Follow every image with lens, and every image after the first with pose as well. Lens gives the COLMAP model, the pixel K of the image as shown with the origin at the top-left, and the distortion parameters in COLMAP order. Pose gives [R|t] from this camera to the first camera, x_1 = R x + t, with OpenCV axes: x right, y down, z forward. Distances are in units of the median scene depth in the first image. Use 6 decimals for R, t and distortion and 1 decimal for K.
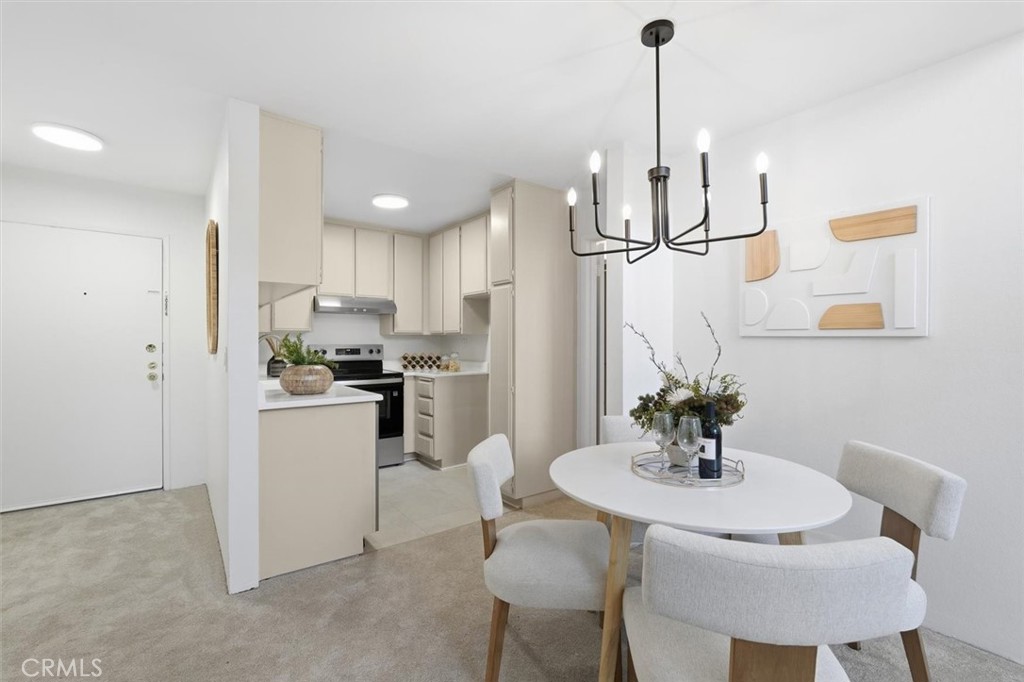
lens RADIAL K [[453.8, 0, 509.6], [0, 453.8, 341.1], [0, 0, 1]] dist [-0.011759, 0.006488]
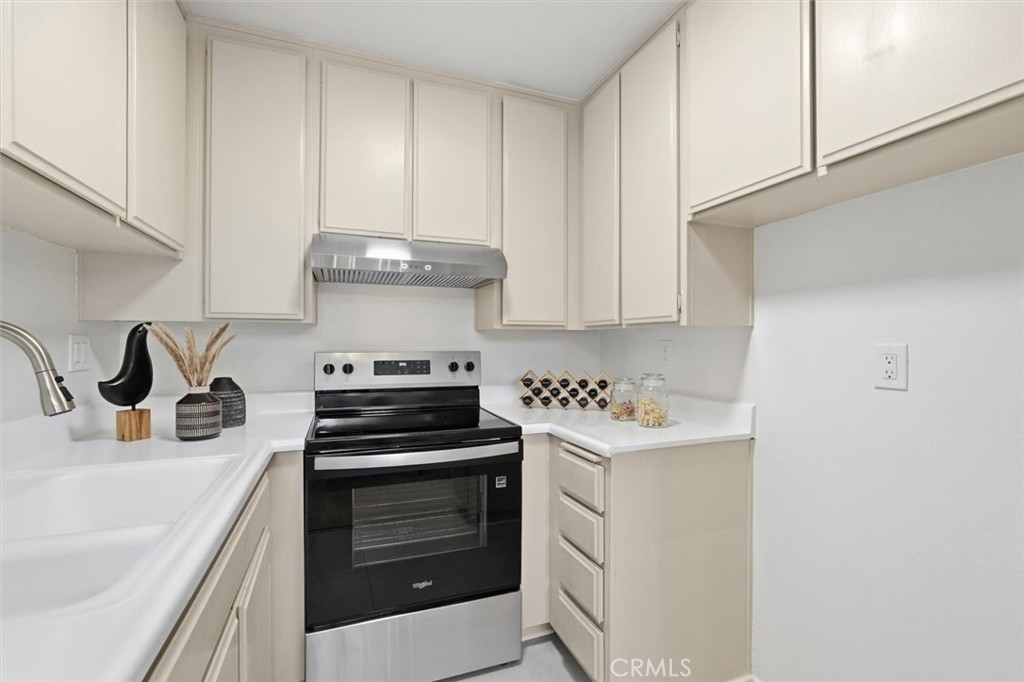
lens RADIAL K [[453.8, 0, 512.5], [0, 453.8, 341.7], [0, 0, 1]] dist [-0.011759, 0.006488]
pose [[0.963315, 0.001966, -0.268366, -0.190479], [-0.001969, 0.999998, 0.000260, -0.003621], [0.268366, 0.000278, 0.963317, 0.864219]]
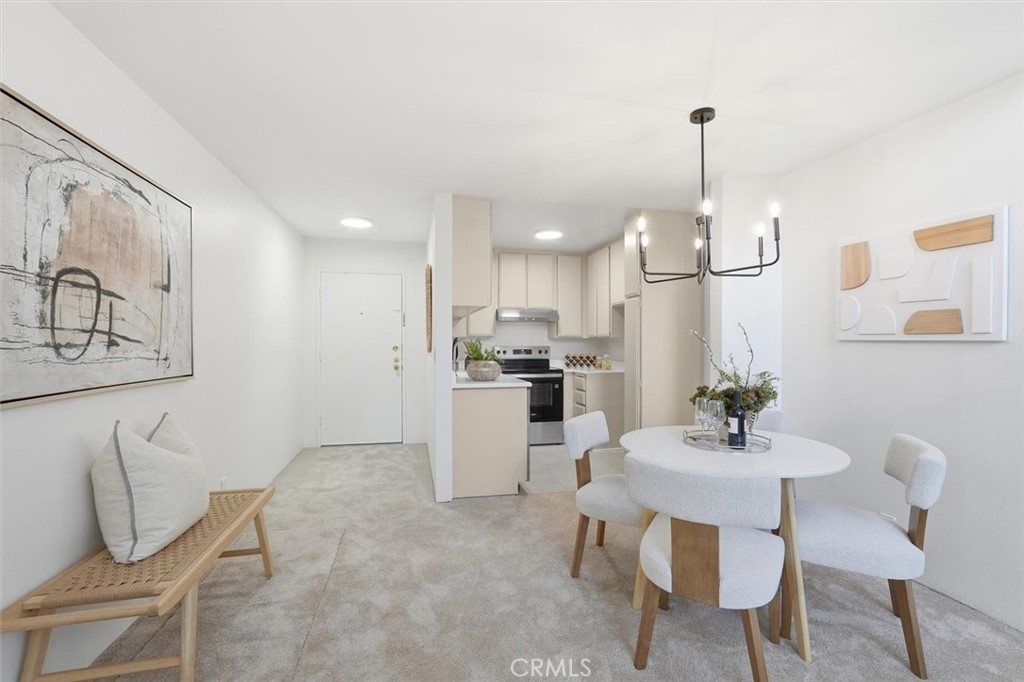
lens RADIAL K [[453.8, 0, 510.1], [0, 453.8, 342.8], [0, 0, 1]] dist [-0.011759, 0.006488]
pose [[0.912576, -0.000639, -0.408907, 0.186640], [0.001180, 0.999999, 0.001071, -0.004910], [0.408906, -0.001460, 0.912576, -0.242371]]
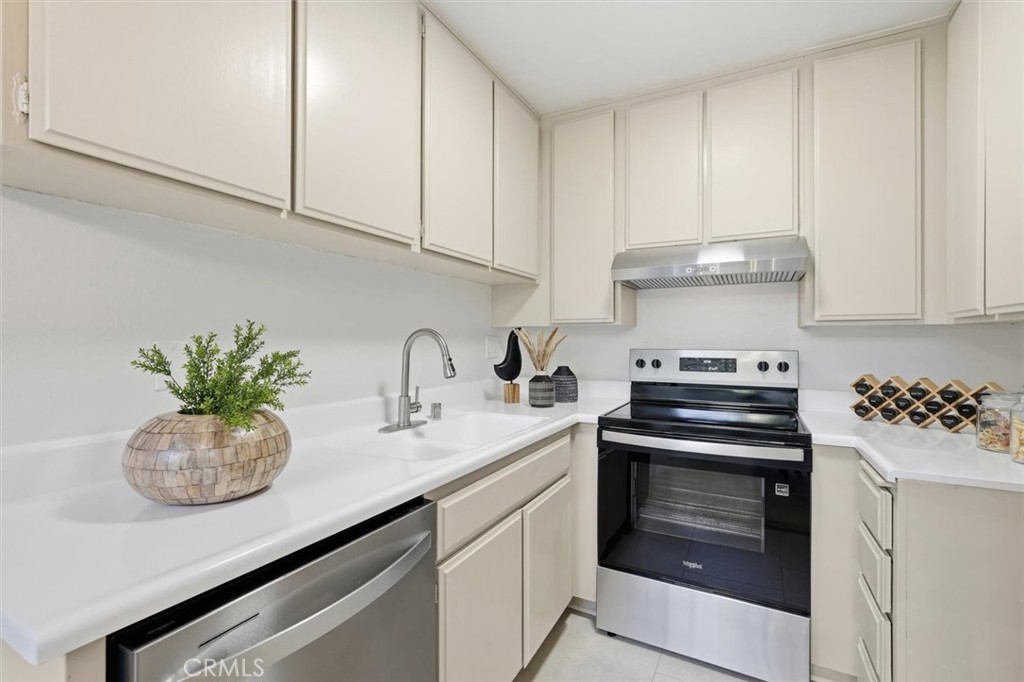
lens RADIAL K [[453.8, 0, 510.0], [0, 453.8, 341.2], [0, 0, 1]] dist [-0.011759, 0.006488]
pose [[0.425973, 0.000841, -0.904736, -0.029428], [-0.000023, 1.000000, 0.000919, -0.001959], [0.904736, -0.000371, 0.425973, 0.892064]]
